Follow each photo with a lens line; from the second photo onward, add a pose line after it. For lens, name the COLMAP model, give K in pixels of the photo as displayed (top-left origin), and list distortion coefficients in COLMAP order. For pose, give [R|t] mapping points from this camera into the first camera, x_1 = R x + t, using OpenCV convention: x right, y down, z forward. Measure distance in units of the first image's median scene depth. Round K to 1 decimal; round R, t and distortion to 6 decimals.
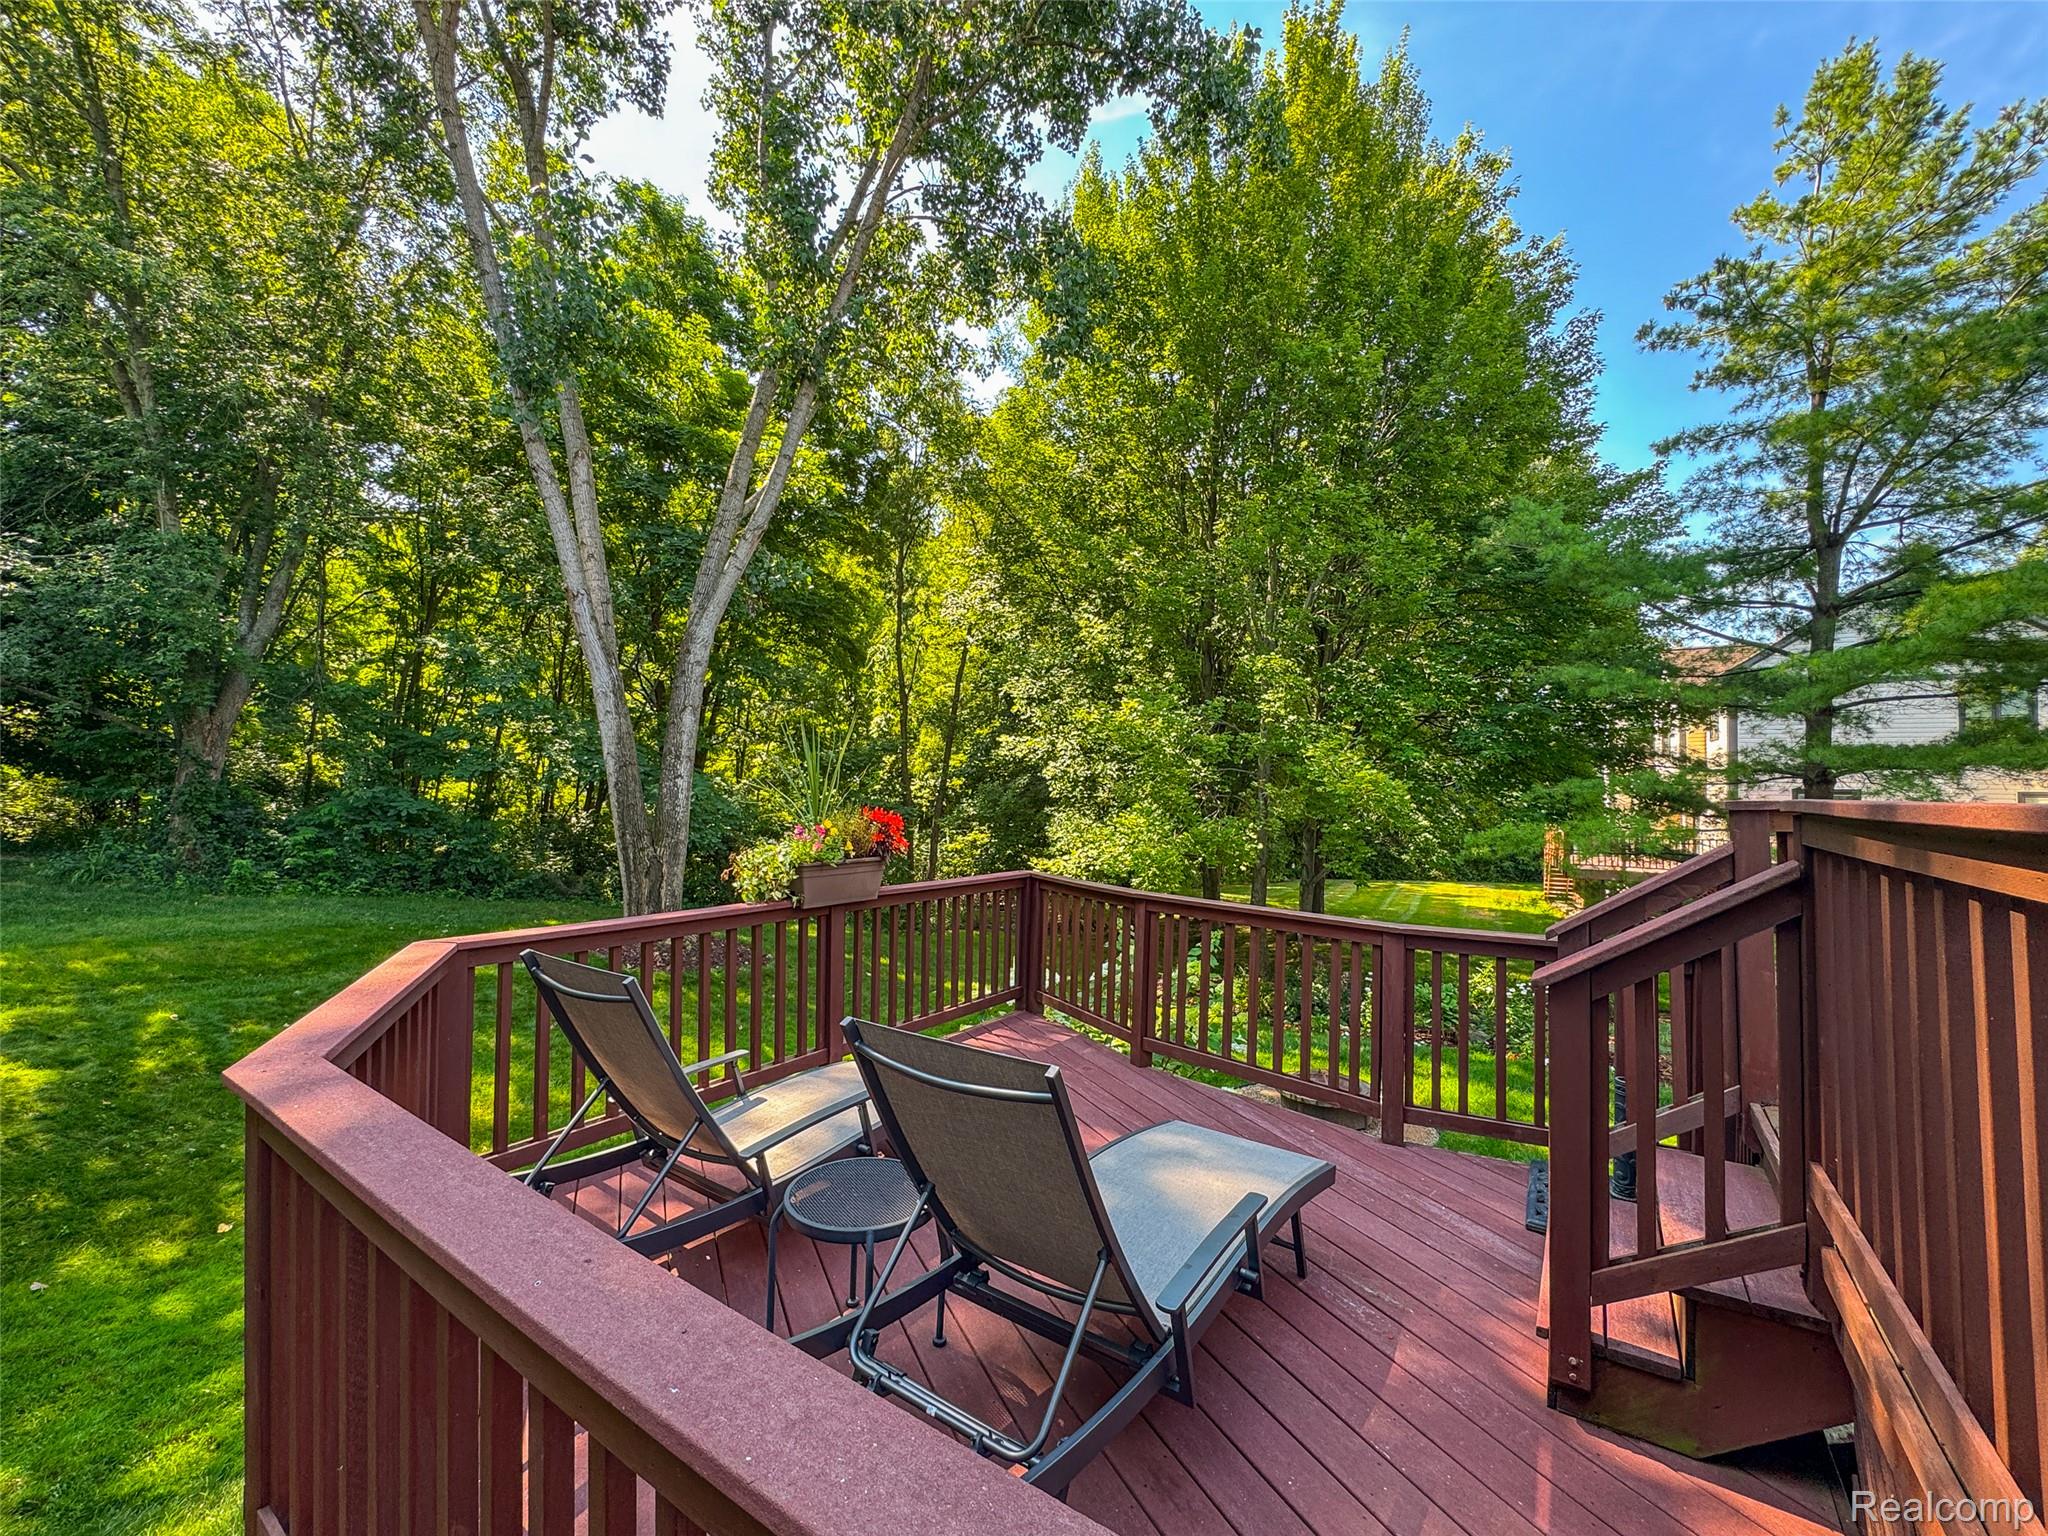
lens RADIAL K [[844.9, 0, 1021.0], [0, 844.9, 765.4], [0, 0, 1]] dist [0.012194, -0.009565]
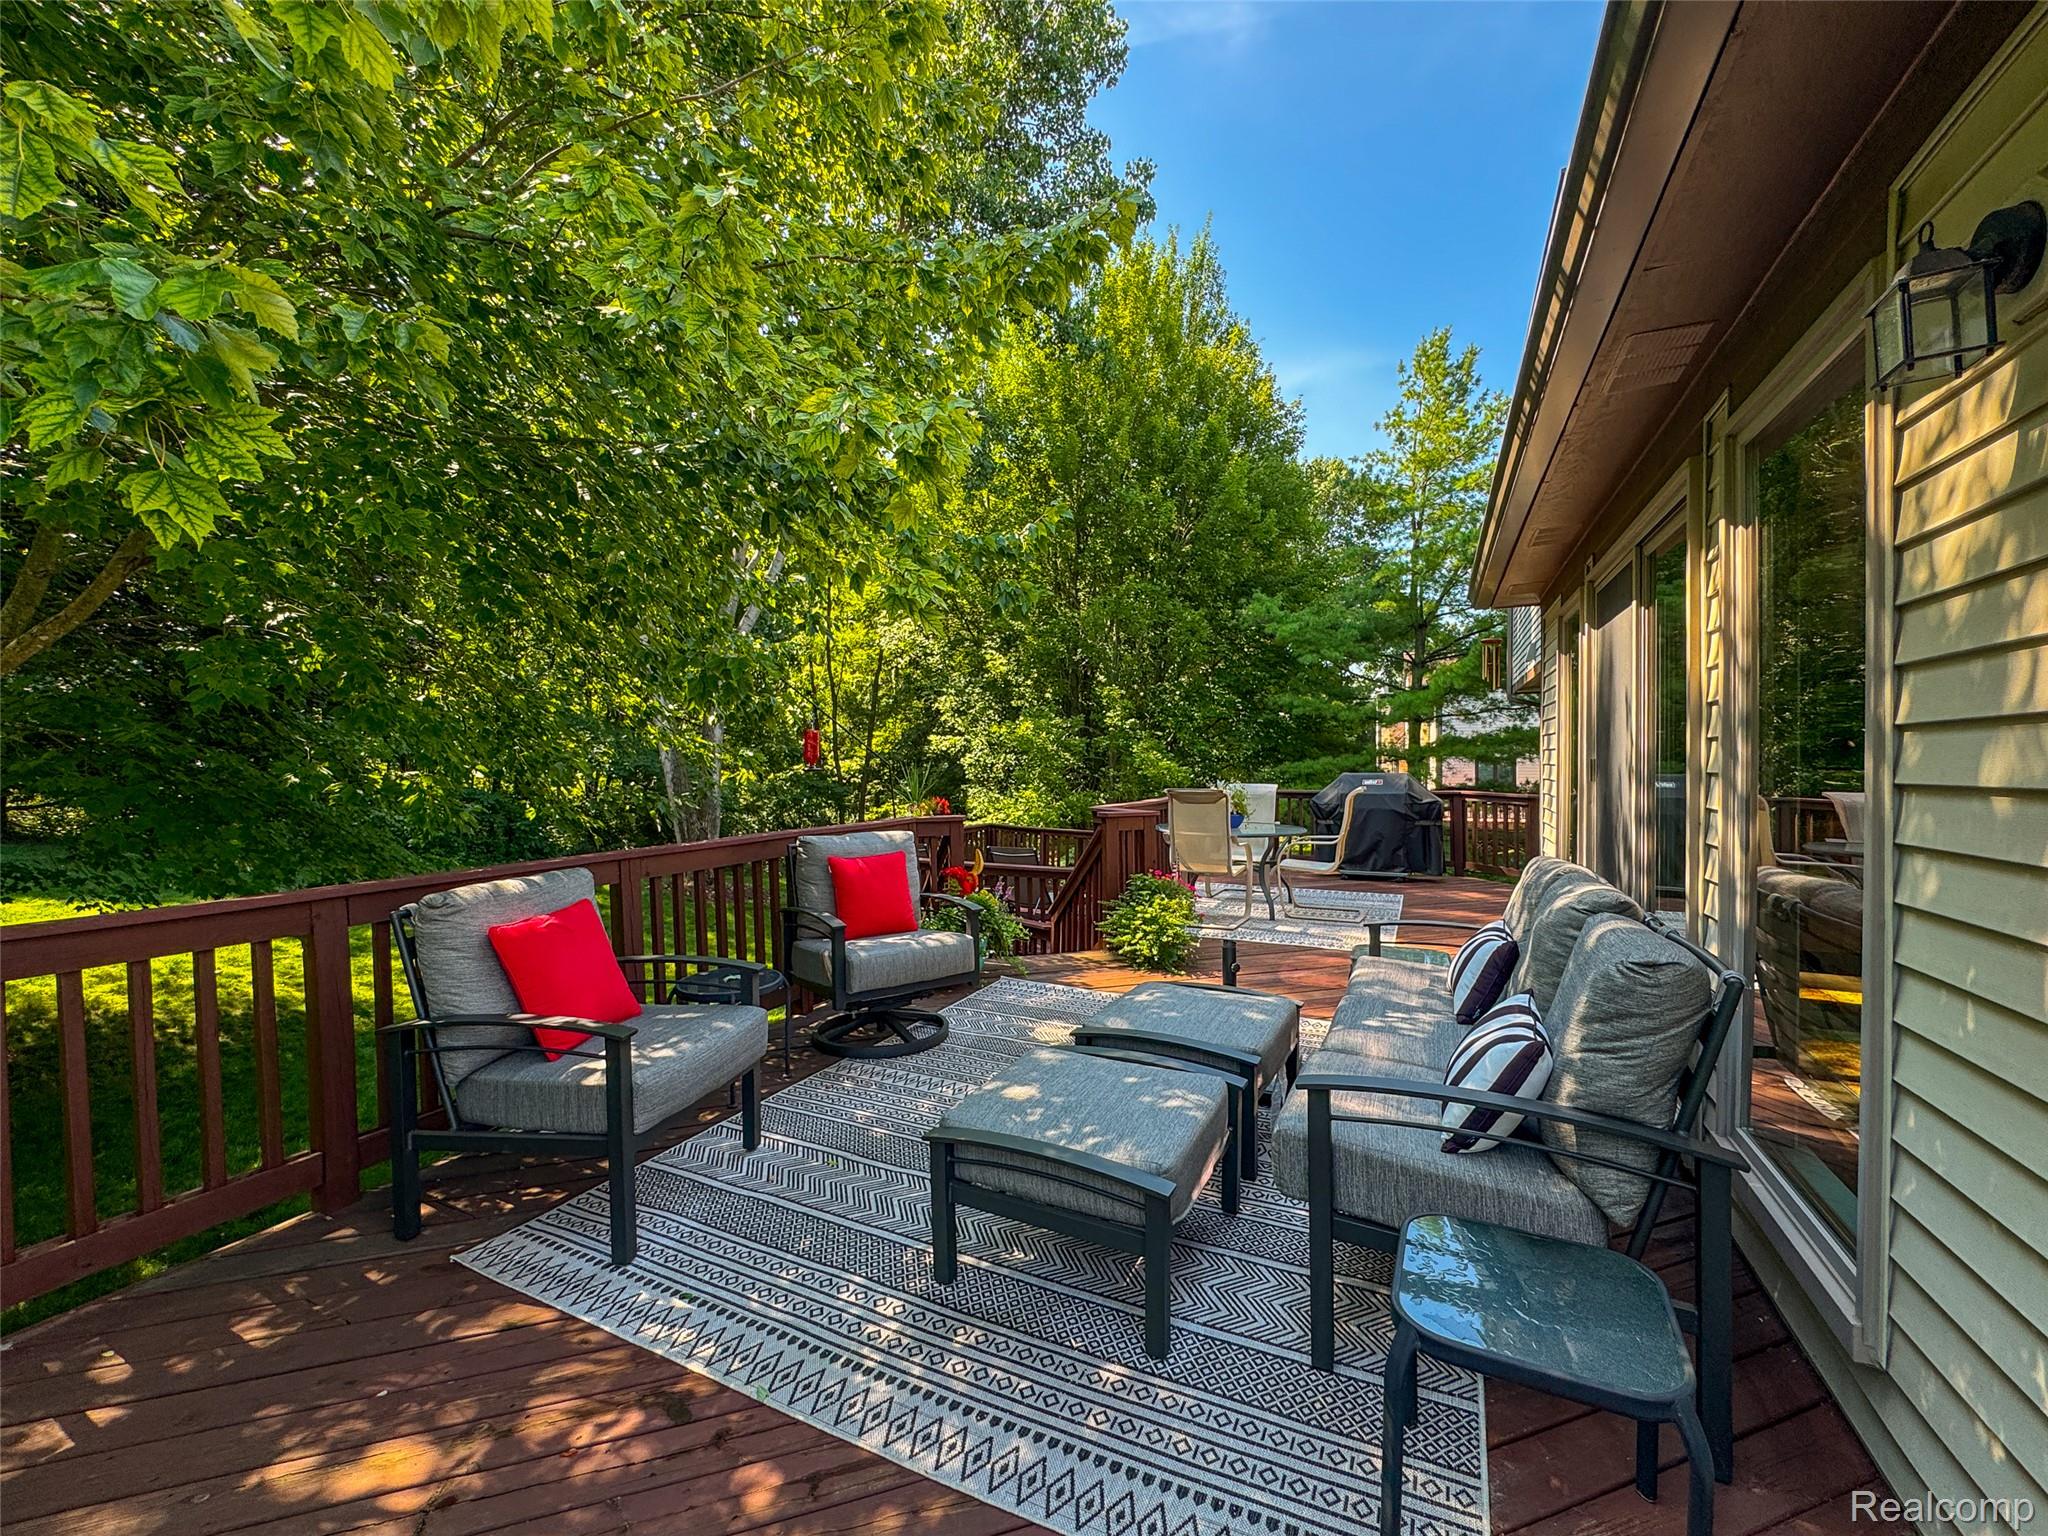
lens RADIAL K [[844.9, 0, 1021.0], [0, 844.9, 765.4], [0, 0, 1]] dist [0.012194, -0.009565]
pose [[0.989510, -0.023532, 0.142534, -0.077907], [0.018183, 0.999085, 0.038715, -0.037742], [-0.143315, -0.035717, 0.989032, -0.417367]]
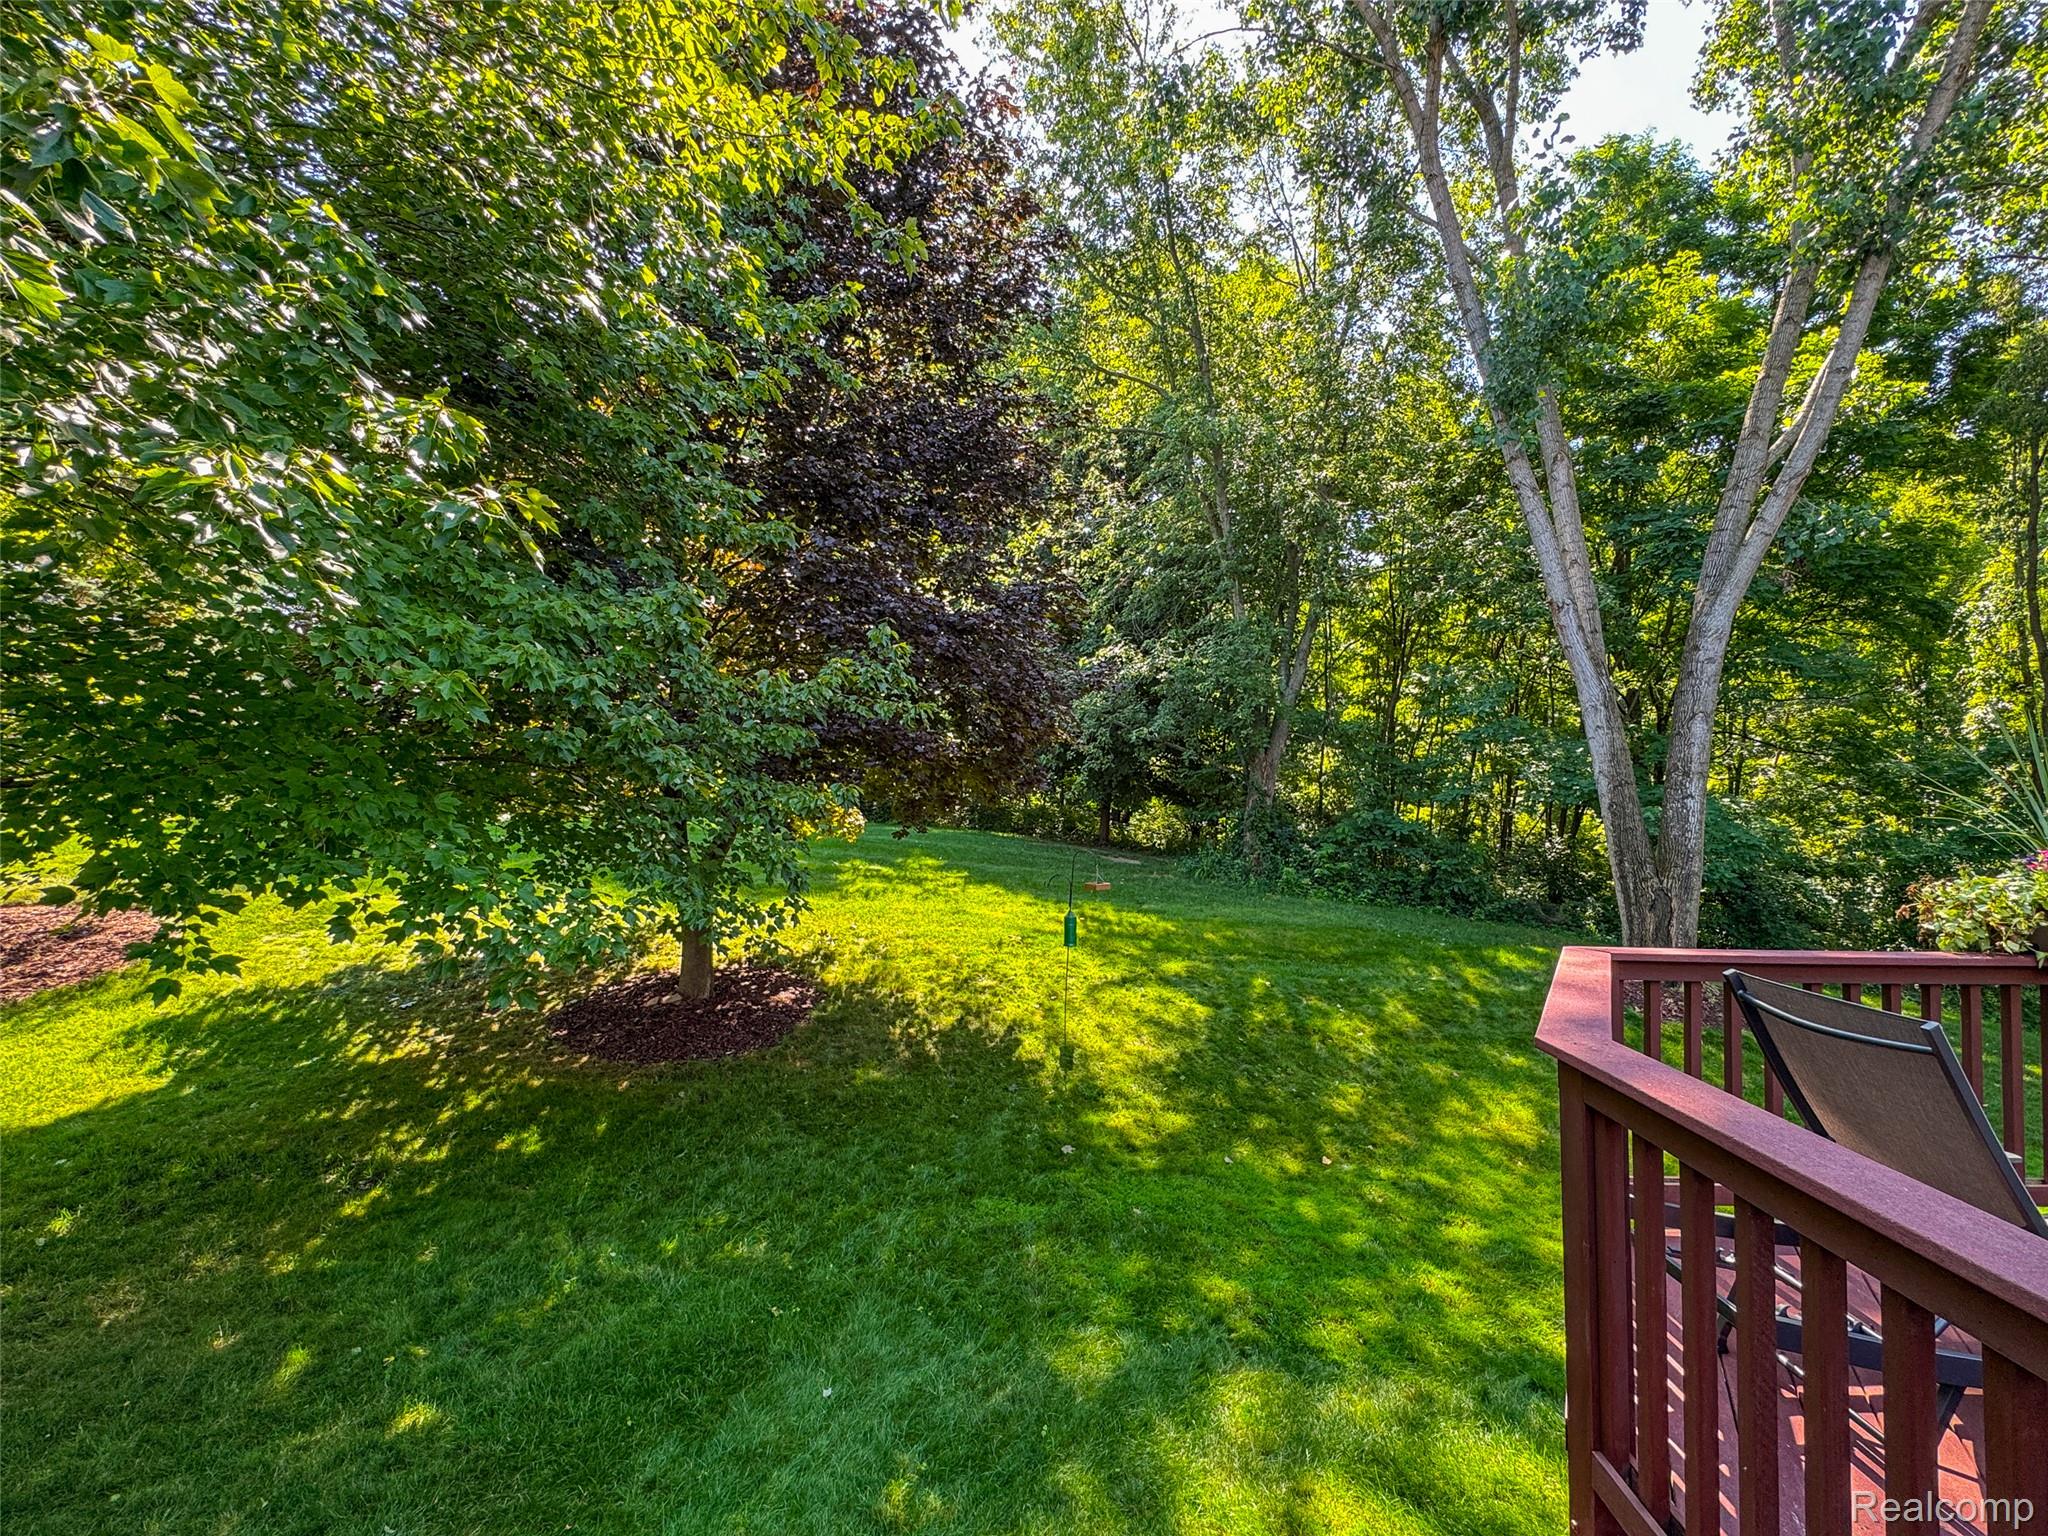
lens RADIAL K [[873.3, 0, 1059.3], [0, 873.3, 793.2], [0, 0, 1]] dist [0.012646, -0.010524]
pose [[0.568744, -0.018930, -0.822296, -0.033491], [0.020835, 0.999746, -0.008605, 0.003551], [0.822250, -0.012238, 0.568994, -0.017158]]
